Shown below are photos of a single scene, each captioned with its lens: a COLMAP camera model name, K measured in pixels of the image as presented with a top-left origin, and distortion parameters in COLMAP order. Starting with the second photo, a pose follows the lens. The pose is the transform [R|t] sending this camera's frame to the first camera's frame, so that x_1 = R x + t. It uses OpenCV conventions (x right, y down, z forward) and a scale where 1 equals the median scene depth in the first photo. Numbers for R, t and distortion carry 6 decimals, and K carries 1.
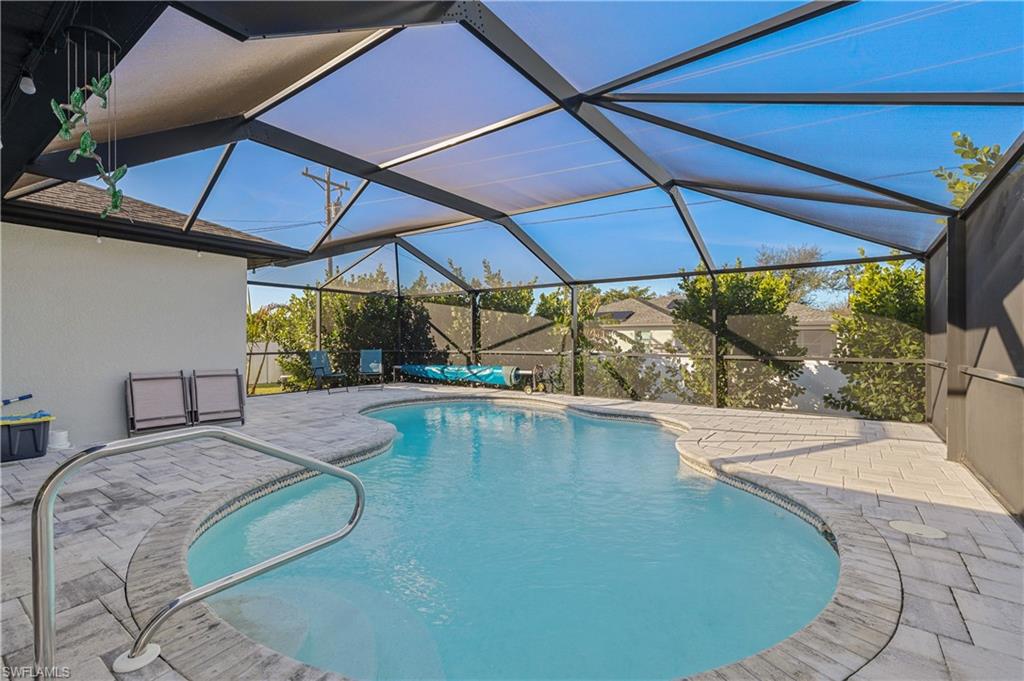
lens RADIAL K [[456.7, 0, 514.4], [0, 456.7, 341.2], [0, 0, 1]] dist [0.001475, -0.000515]
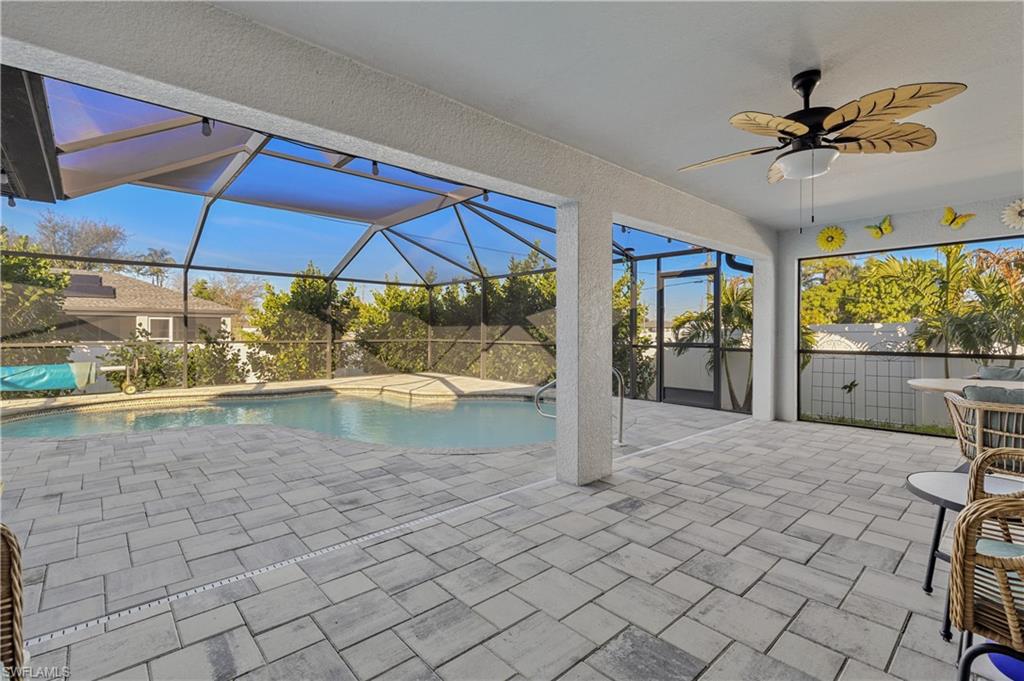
lens RADIAL K [[456.7, 0, 514.9], [0, 456.7, 332.8], [0, 0, 1]] dist [0.001475, -0.000515]
pose [[0.218729, -0.008625, 0.975748, -0.594278], [-0.003248, 0.999949, 0.009567, -0.003830], [-0.975780, -0.005262, 0.218690, 0.139360]]
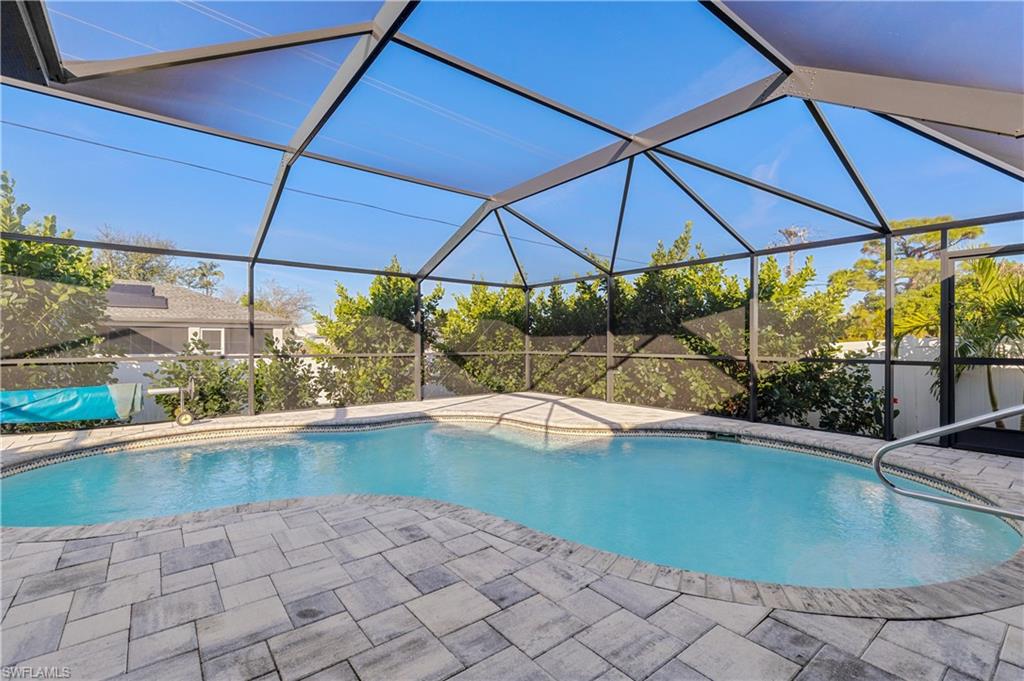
lens RADIAL K [[456.7, 0, 519.5], [0, 456.7, 347.2], [0, 0, 1]] dist [0.001475, -0.000515]
pose [[0.280382, -0.015616, 0.959762, -0.422804], [-0.000854, 0.999863, 0.016518, -0.000707], [-0.959888, -0.005451, 0.280330, 0.368890]]
